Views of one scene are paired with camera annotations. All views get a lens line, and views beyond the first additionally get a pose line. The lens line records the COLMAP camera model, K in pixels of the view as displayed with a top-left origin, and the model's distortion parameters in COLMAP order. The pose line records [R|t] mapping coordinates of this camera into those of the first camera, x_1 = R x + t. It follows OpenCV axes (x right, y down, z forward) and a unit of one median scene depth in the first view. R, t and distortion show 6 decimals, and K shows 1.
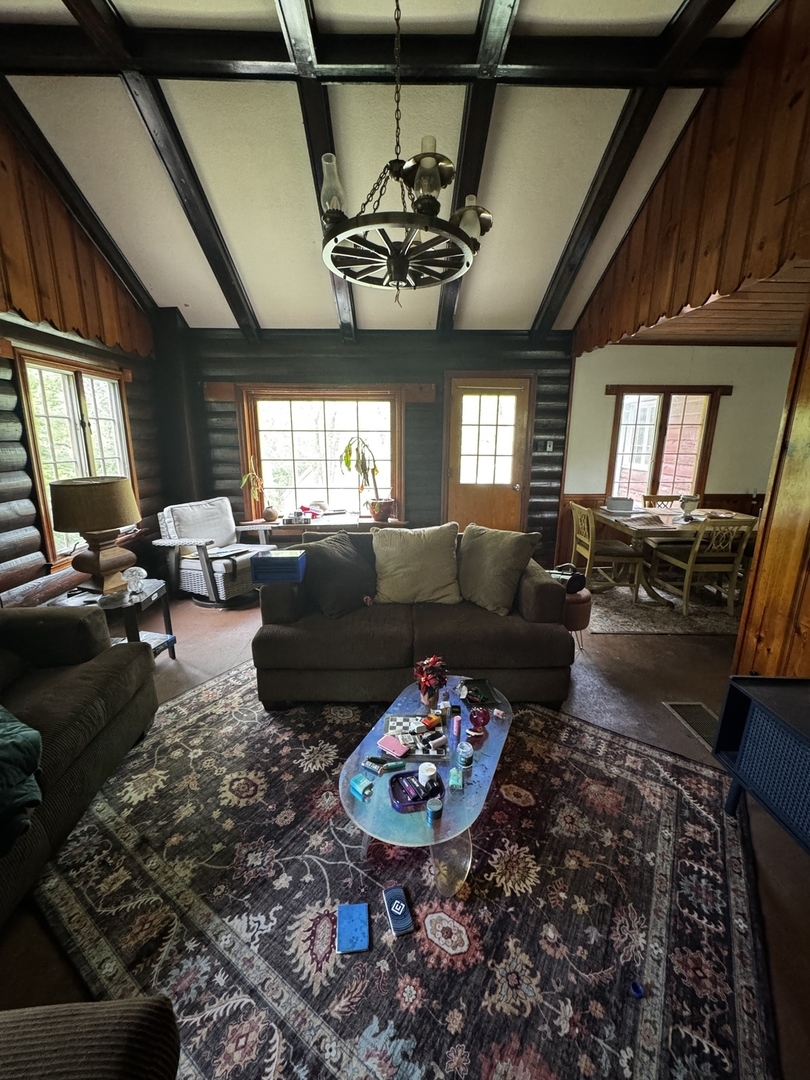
lens RADIAL K [[431.8, 0, 405.2], [0, 431.8, 536.8], [0, 0, 1]] dist [-0.003798, 0.000683]
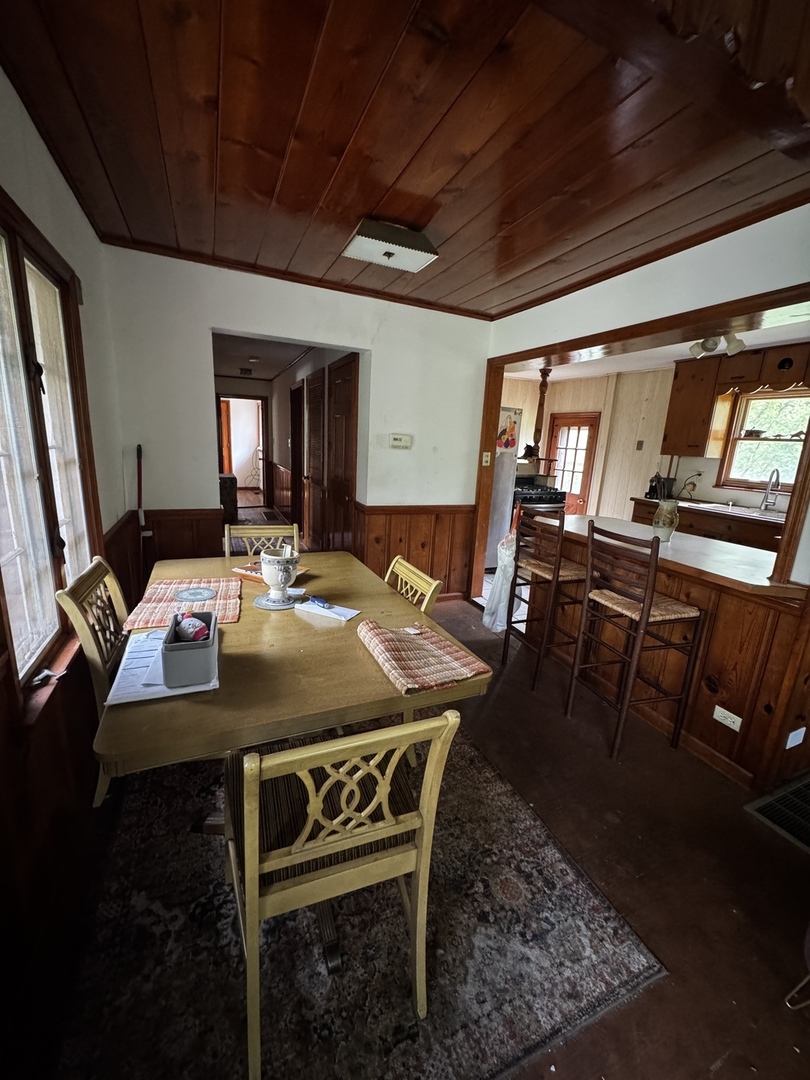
lens RADIAL K [[431.8, 0, 406.0], [0, 431.8, 538.2], [0, 0, 1]] dist [-0.003798, 0.000683]
pose [[-0.392557, -0.230735, 0.890315, 0.454905], [0.157567, 0.936837, 0.312266, -0.430225], [-0.906130, 0.262866, -0.331405, 1.988303]]
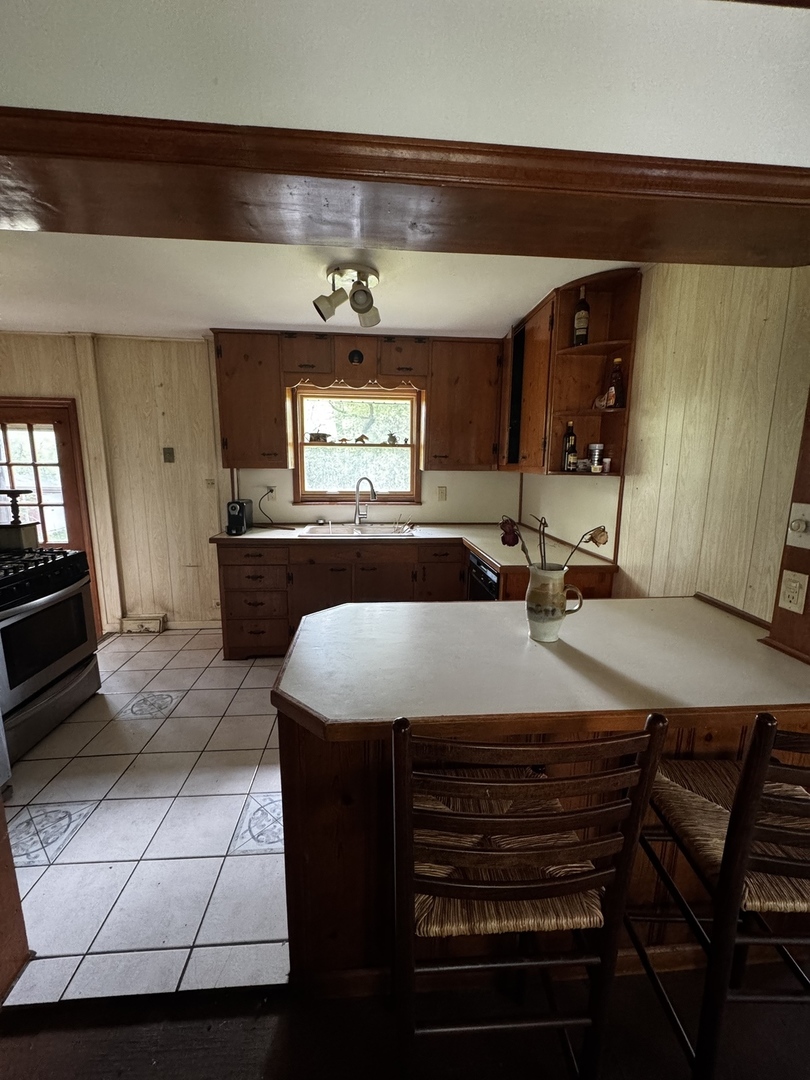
lens RADIAL K [[431.8, 0, 405.5], [0, 431.8, 538.9], [0, 0, 1]] dist [-0.003798, 0.000683]
pose [[-0.997783, -0.003561, -0.066456, 1.510192], [-0.029650, 0.917776, 0.395991, -0.320158], [0.059581, 0.397083, -0.915847, 1.457462]]
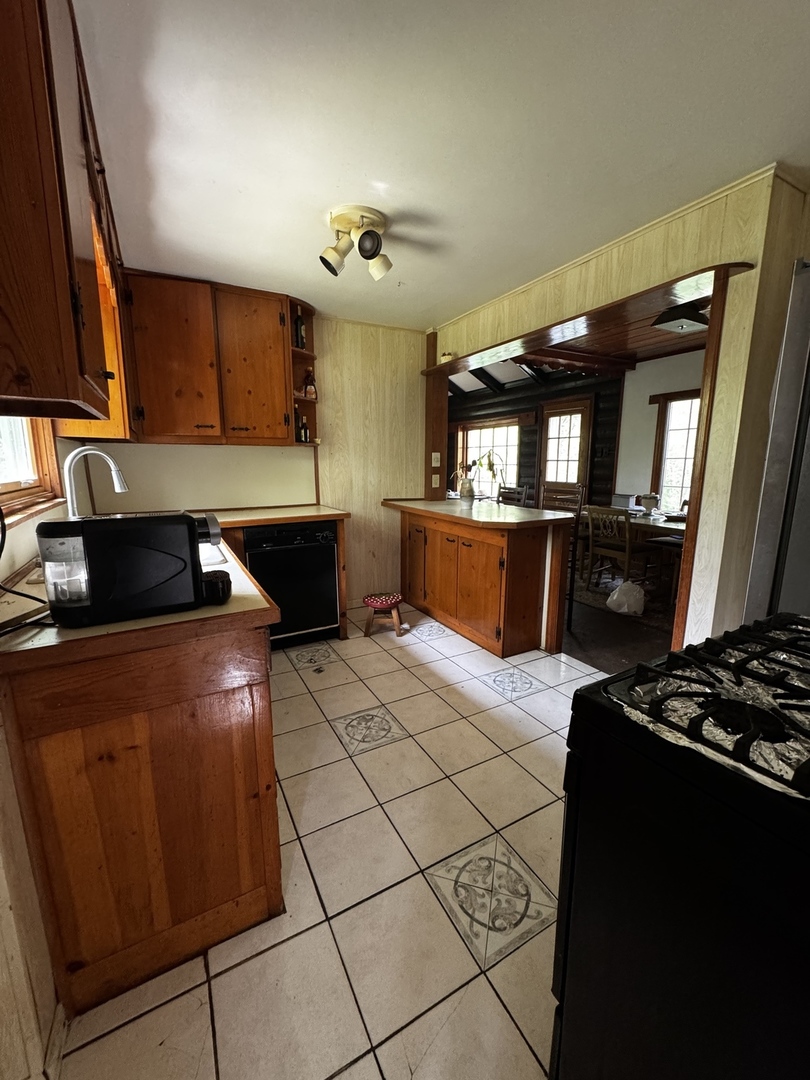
lens RADIAL K [[431.8, 0, 402.3], [0, 431.8, 541.2], [0, 0, 1]] dist [-0.003798, 0.000683]
pose [[0.461540, 0.155340, -0.873413, 2.570194], [-0.192797, 0.978581, 0.072165, 0.114607], [0.865916, 0.135084, 0.481603, -0.057466]]
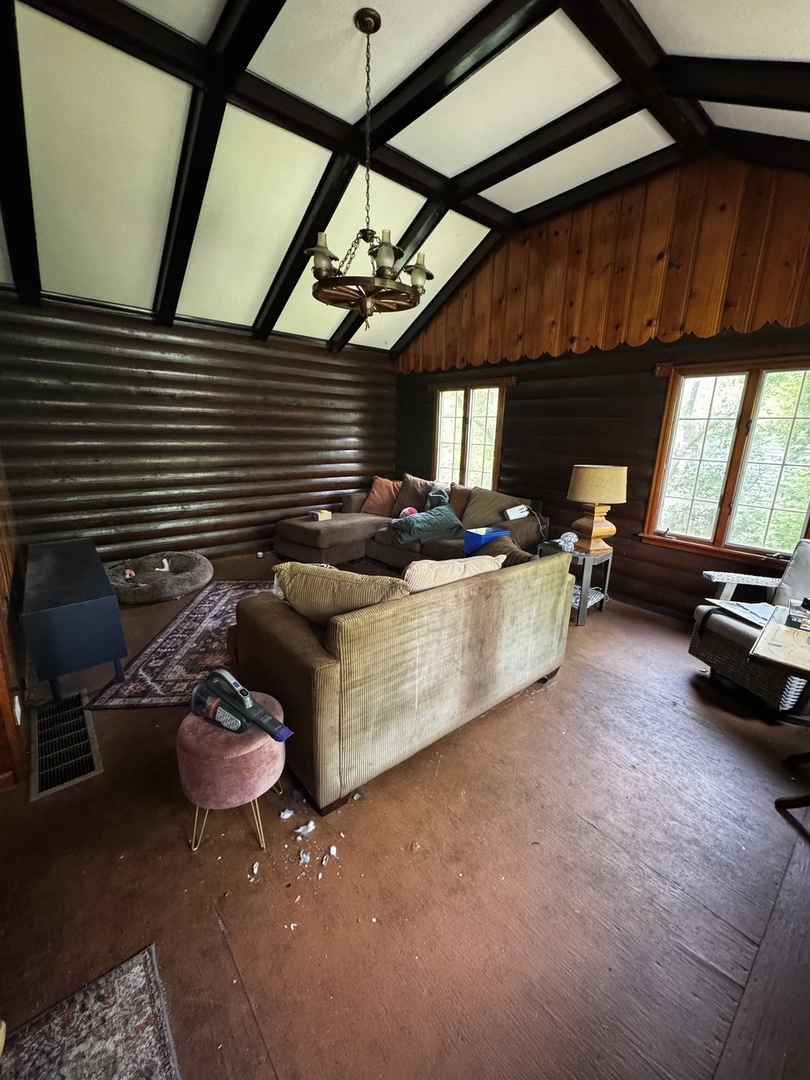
lens RADIAL K [[431.8, 0, 405.5], [0, 431.8, 539.2], [0, 0, 1]] dist [-0.003798, 0.000683]
pose [[-0.777976, 0.130407, -0.614612, 0.720693], [-0.170605, 0.897623, 0.406408, -0.453850], [0.604688, 0.421031, -0.676081, 2.009665]]
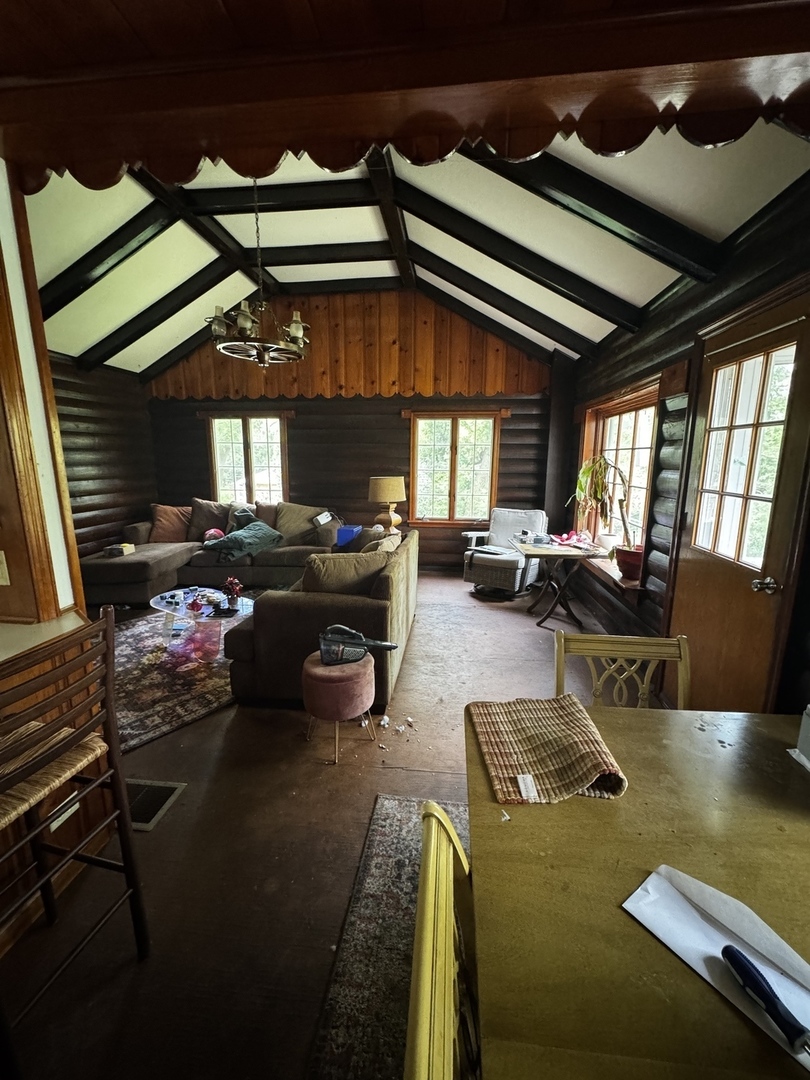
lens RADIAL K [[431.8, 0, 406.4], [0, 431.8, 538.2], [0, 0, 1]] dist [-0.003798, 0.000683]
pose [[-0.131927, 0.177760, -0.975191, 1.488931], [-0.230758, 0.951254, 0.204615, -0.356903], [0.964026, 0.252028, -0.084476, 1.624959]]
